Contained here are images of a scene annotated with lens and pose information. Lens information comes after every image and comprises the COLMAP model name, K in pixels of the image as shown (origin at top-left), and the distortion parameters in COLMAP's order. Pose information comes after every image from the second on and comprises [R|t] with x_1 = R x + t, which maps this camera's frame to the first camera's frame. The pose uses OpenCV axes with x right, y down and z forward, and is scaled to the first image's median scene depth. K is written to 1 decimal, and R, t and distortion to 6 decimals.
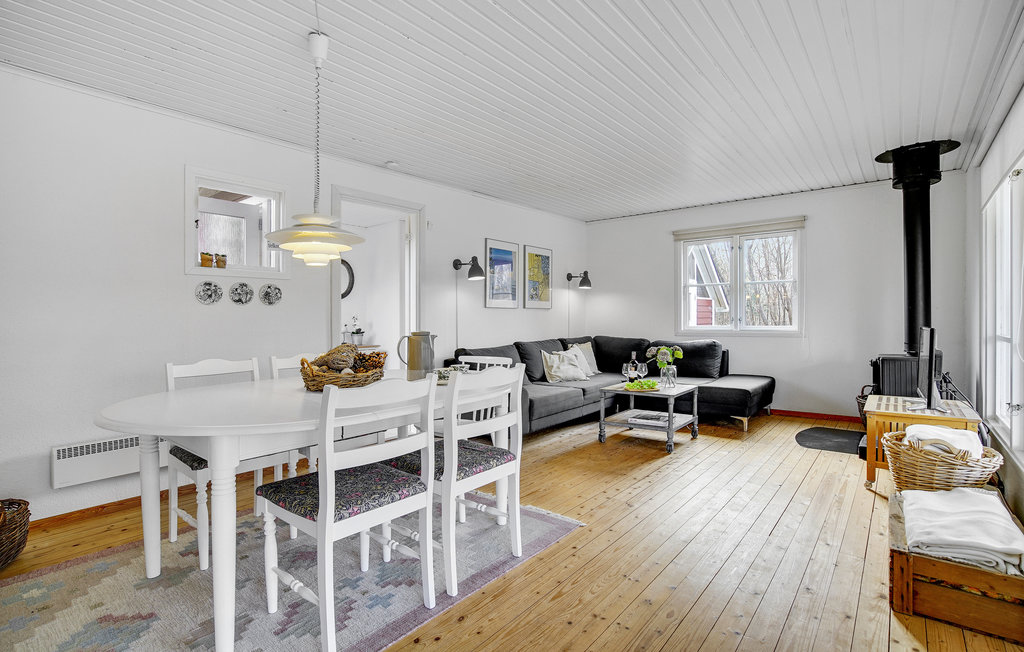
lens RADIAL K [[518.9, 0, 520.1], [0, 518.9, 323.7], [0, 0, 1]] dist [-0.003220, -0.000146]
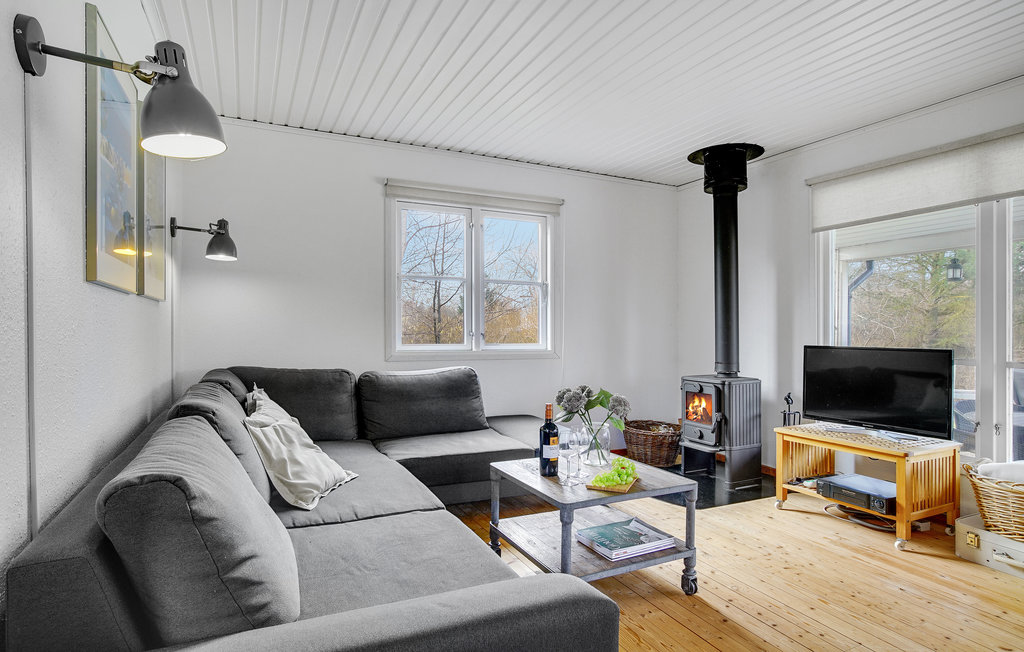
lens RADIAL K [[558.5, 0, 512.0], [0, 558.5, 326.0], [0, 0, 1]] dist [-0.018048, 0.000561]
pose [[0.464650, 0.027362, 0.885072, -0.229460], [0.000941, 0.999507, -0.031394, 0.004637], [-0.885494, 0.015420, 0.464395, 0.754191]]
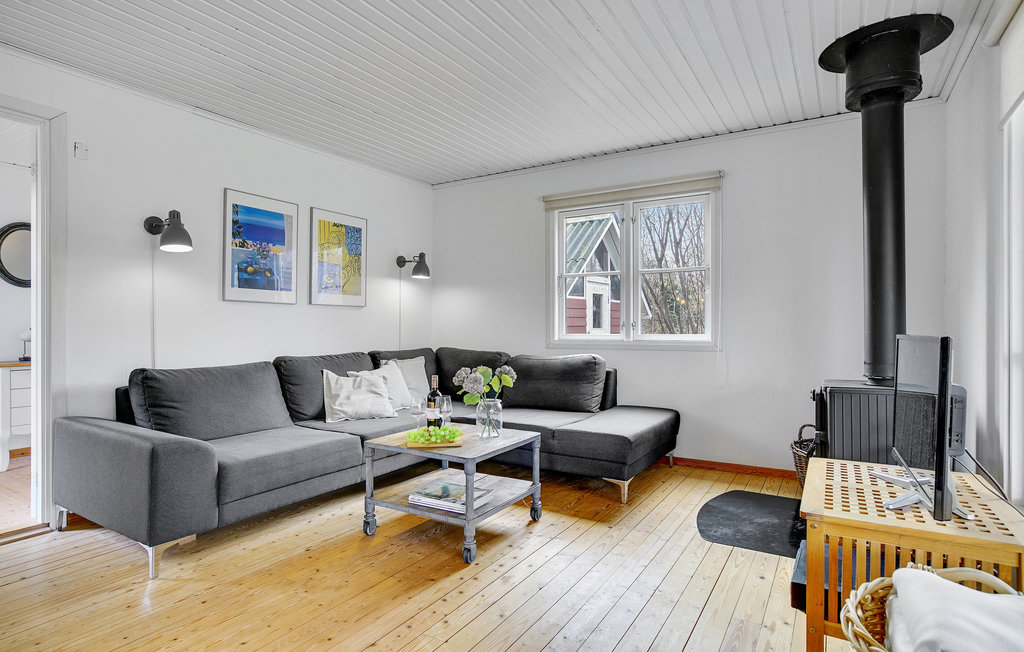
lens RADIAL K [[558.5, 0, 512.0], [0, 558.5, 326.0], [0, 0, 1]] dist [-0.018048, 0.000561]
pose [[0.994683, 0.009881, 0.102509, 0.226737], [-0.008600, 0.999879, -0.012929, 0.005146], [-0.102625, 0.011979, 0.994648, 0.339884]]
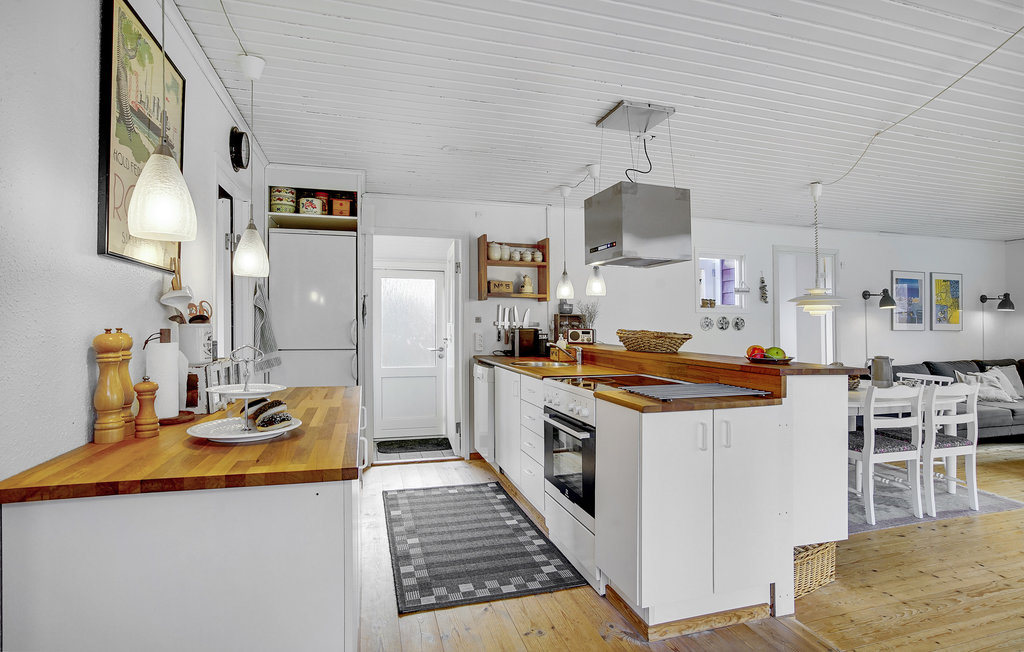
lens RADIAL K [[507.3, 0, 511.7], [0, 507.3, 307.5], [0, 0, 1]] dist [-0.000708, 0.000527]
pose [[0.815685, -0.000551, -0.578496, -0.113480], [-0.021618, 0.999272, -0.031434, -0.030398], [0.578093, 0.038146, 0.815079, -0.456631]]
